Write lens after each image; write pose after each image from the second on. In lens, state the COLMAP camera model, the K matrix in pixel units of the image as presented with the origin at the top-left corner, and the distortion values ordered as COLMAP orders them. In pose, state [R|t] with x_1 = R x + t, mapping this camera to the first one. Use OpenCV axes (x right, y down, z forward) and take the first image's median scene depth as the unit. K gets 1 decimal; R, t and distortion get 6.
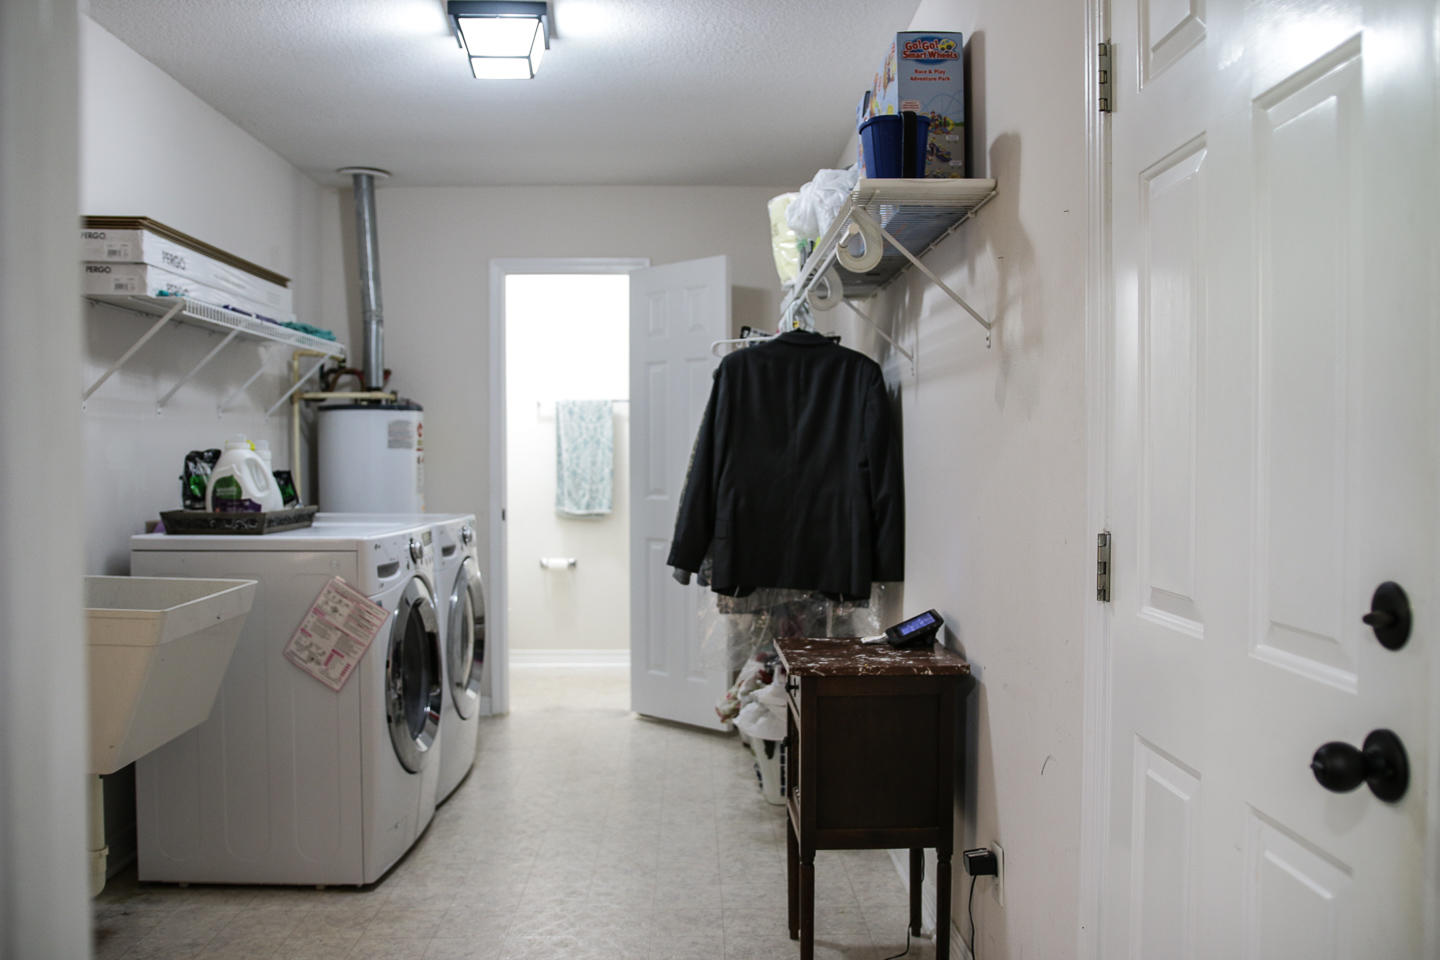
lens RADIAL K [[1190.4, 0, 719.8], [0, 1190.4, 485.7], [0, 0, 1]] dist [-0.089993, 0.079237]
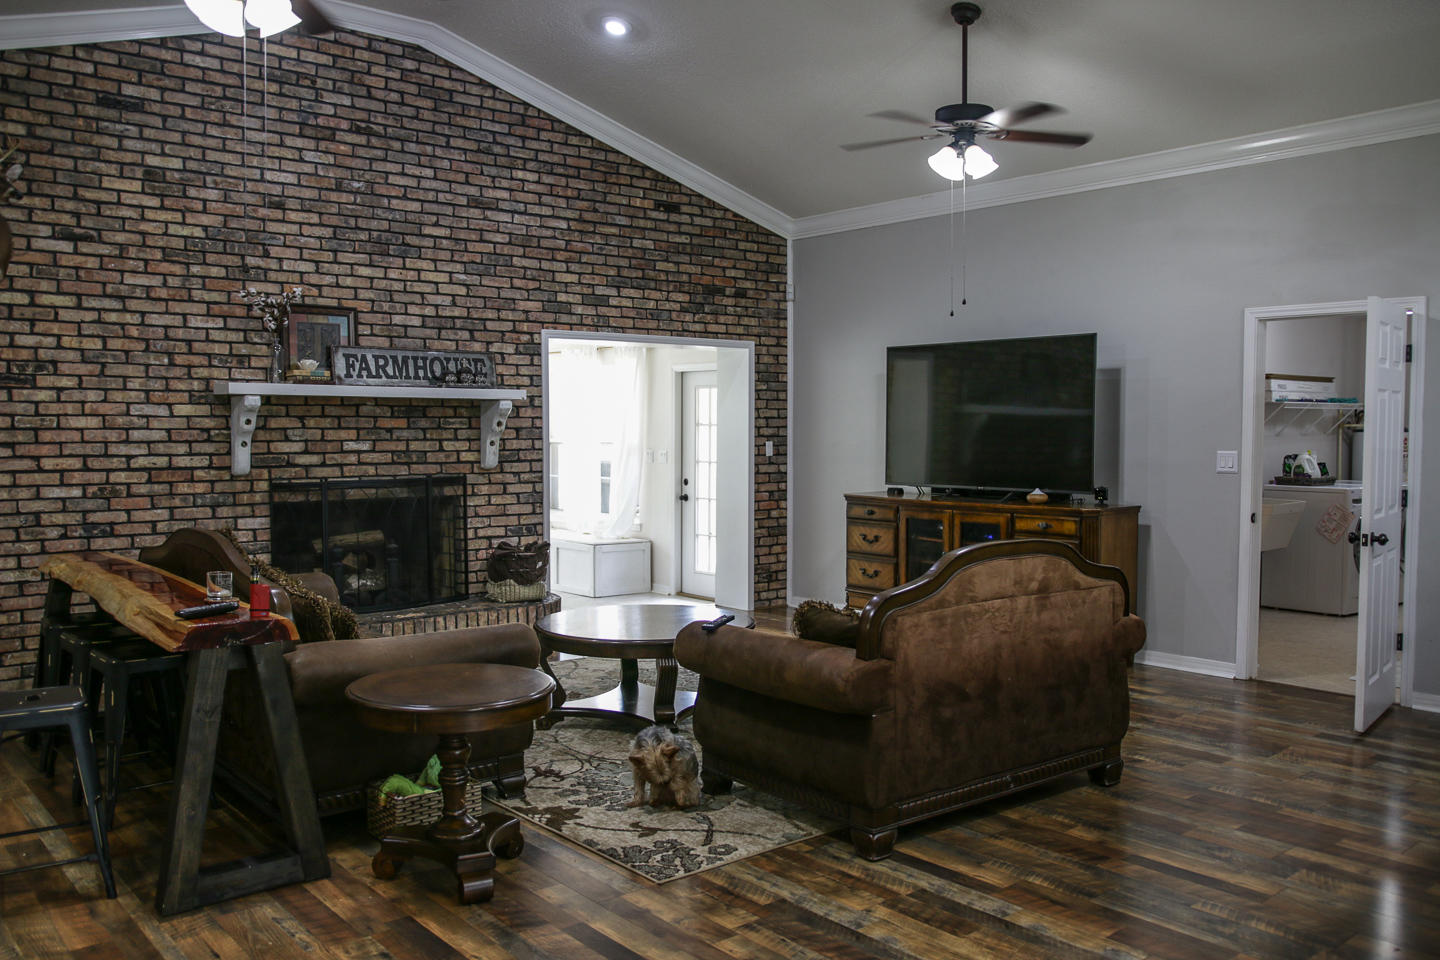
lens RADIAL K [[1190.4, 0, 719.8], [0, 1190.4, 485.7], [0, 0, 1]] dist [-0.089993, 0.079237]
pose [[0.624307, 0.041199, -0.780092, 0.872659], [-0.019508, 0.999119, 0.037154, -0.033849], [0.780936, -0.007977, 0.624560, -1.772162]]
